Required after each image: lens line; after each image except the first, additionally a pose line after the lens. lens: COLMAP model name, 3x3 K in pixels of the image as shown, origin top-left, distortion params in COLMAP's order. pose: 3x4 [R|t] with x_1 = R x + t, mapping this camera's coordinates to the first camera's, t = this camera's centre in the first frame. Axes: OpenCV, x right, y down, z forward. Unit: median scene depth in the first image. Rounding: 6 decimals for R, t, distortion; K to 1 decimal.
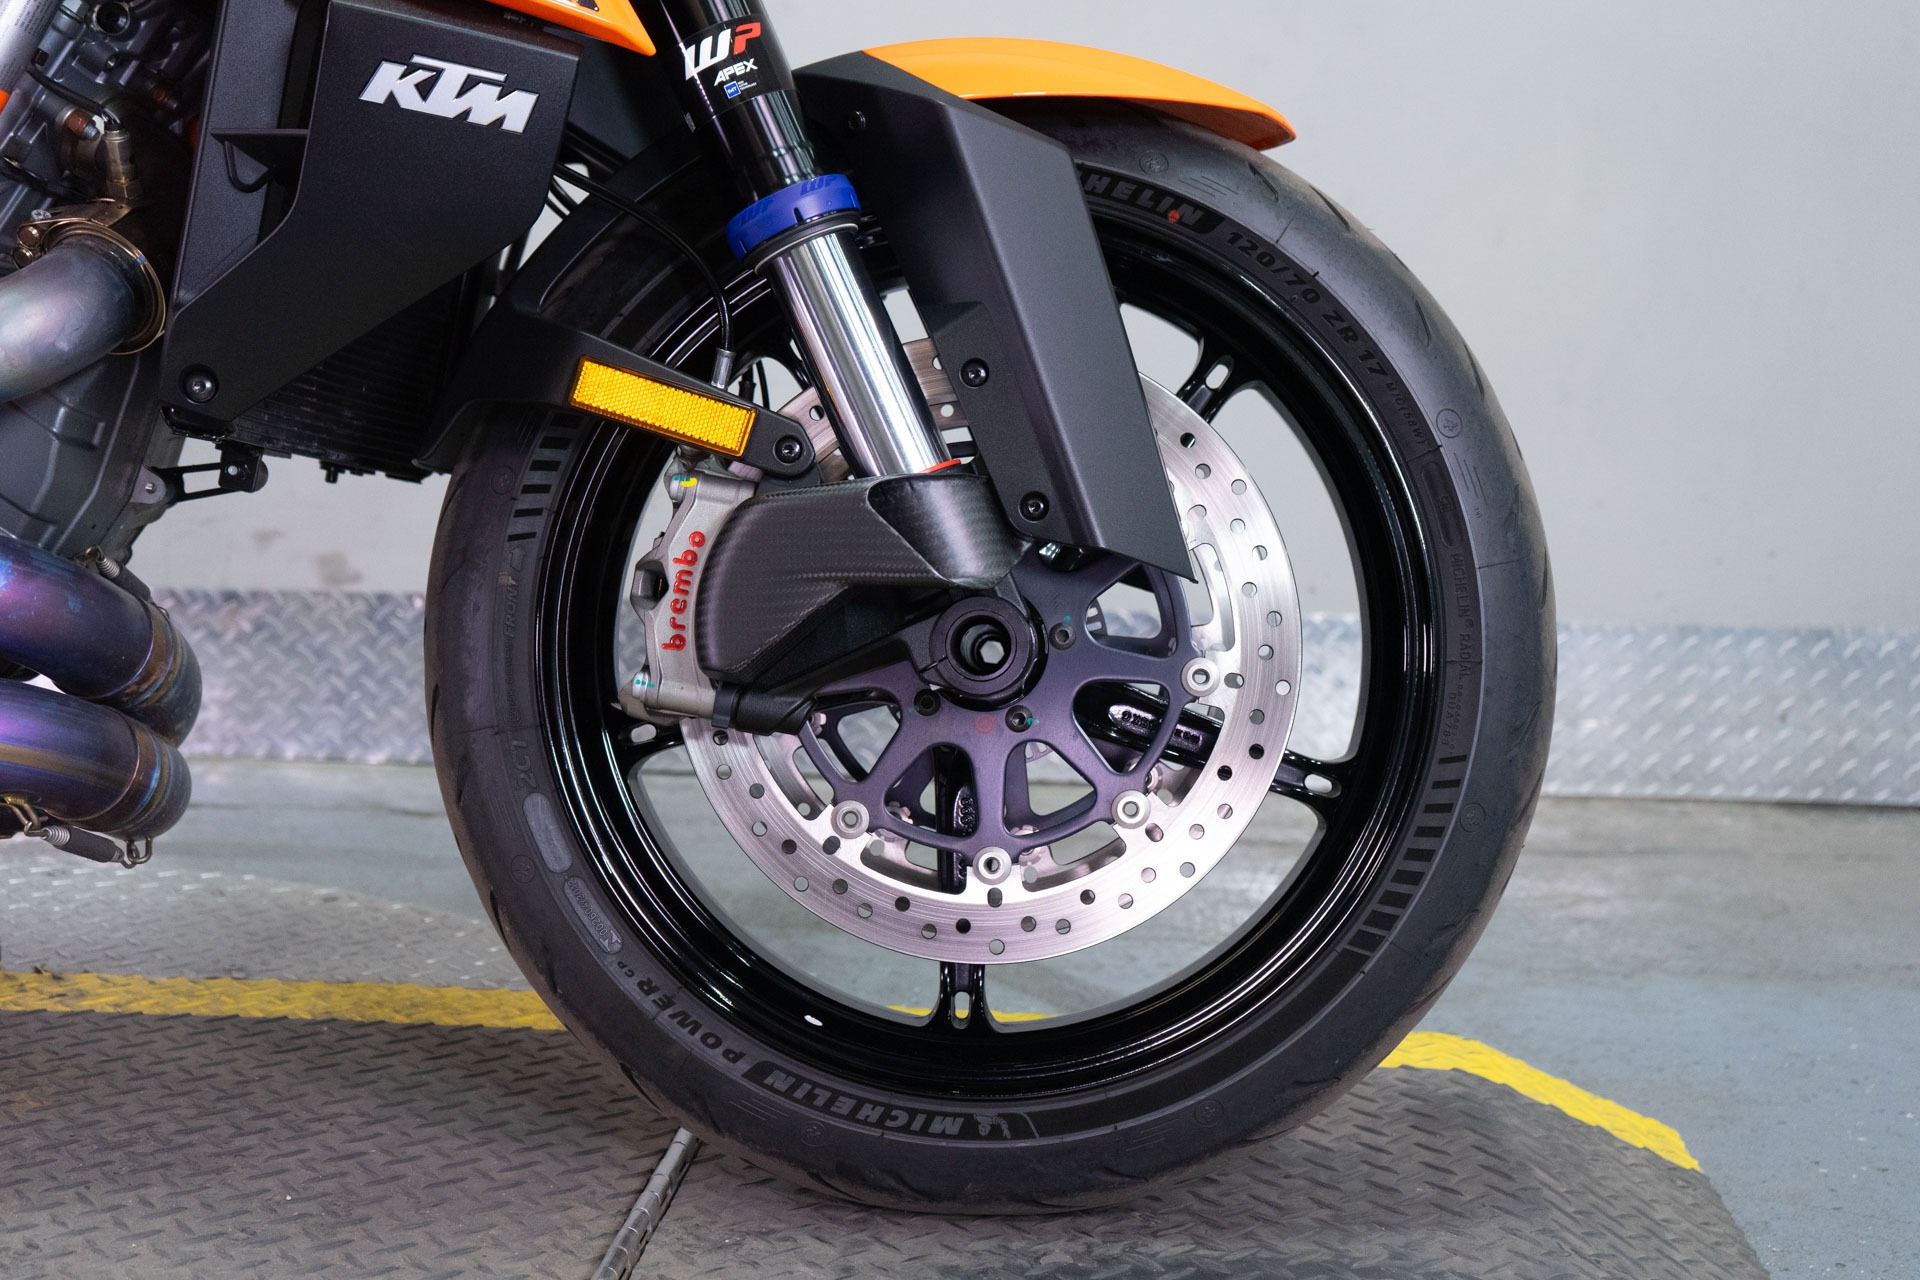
lens RADIAL K [[2362.9, 0, 879.5], [0, 2362.9, 585.3], [0, 0, 1]] dist [0.017040, 0.000000]
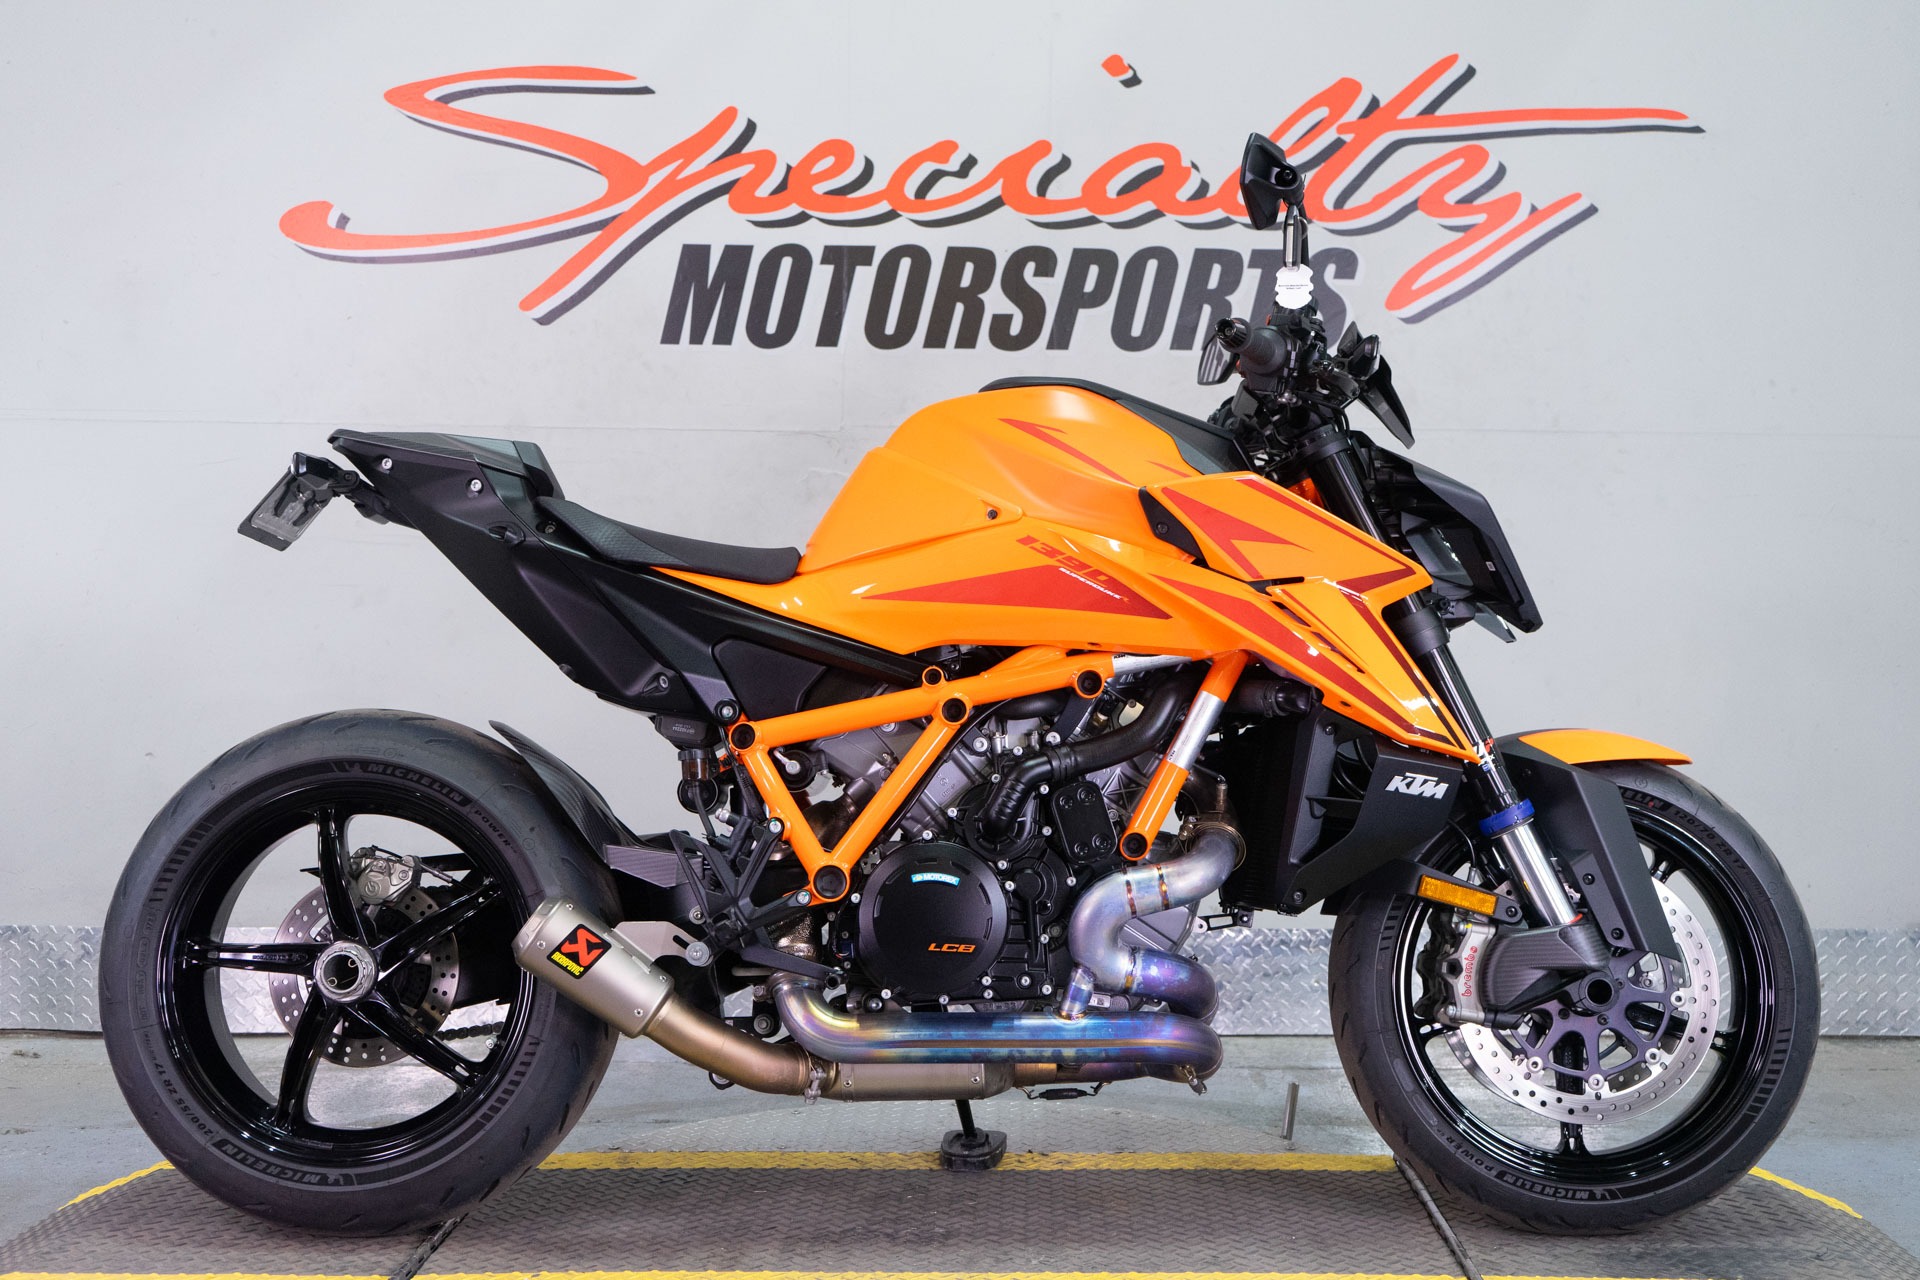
lens RADIAL K [[2219.9, 0, 961.1], [0, 2219.9, 634.7], [0, 0, 1]] dist [0.030181, 0.000000]
pose [[0.997527, -0.021701, 0.066851, -0.716073], [0.027754, 0.995466, -0.090981, -0.140552], [-0.064573, 0.092611, 0.993606, -1.202609]]
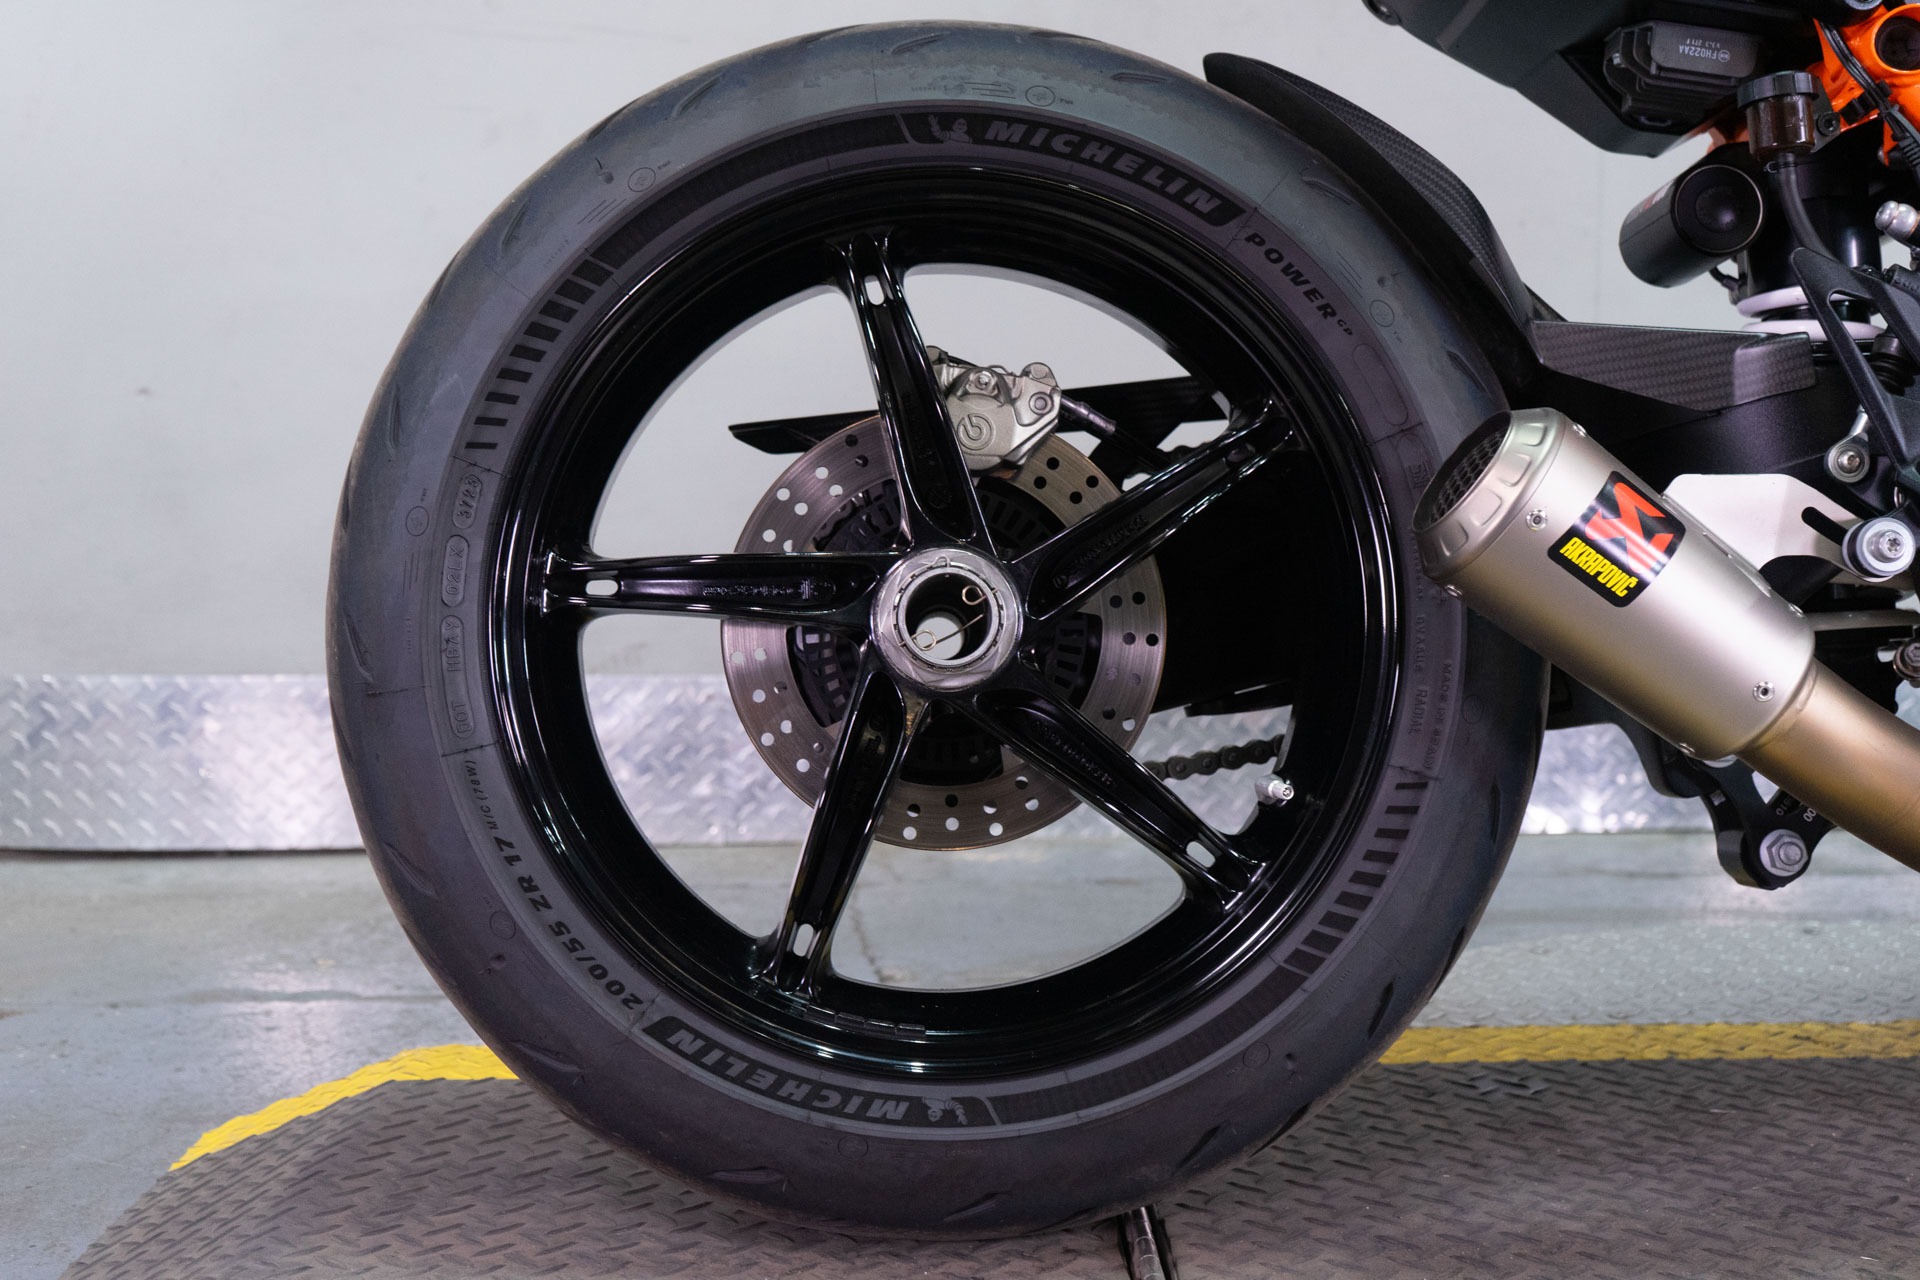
lens RADIAL K [[2324.2, 0, 961.6], [0, 2324.2, 625.0], [0, 0, 1]] dist [0.066951, 0.000000]
pose [[0.990618, -0.030328, 0.133253, -1.305720], [0.034368, 0.999014, -0.028122, 0.004069], [-0.132269, 0.032438, 0.990683, 0.105454]]
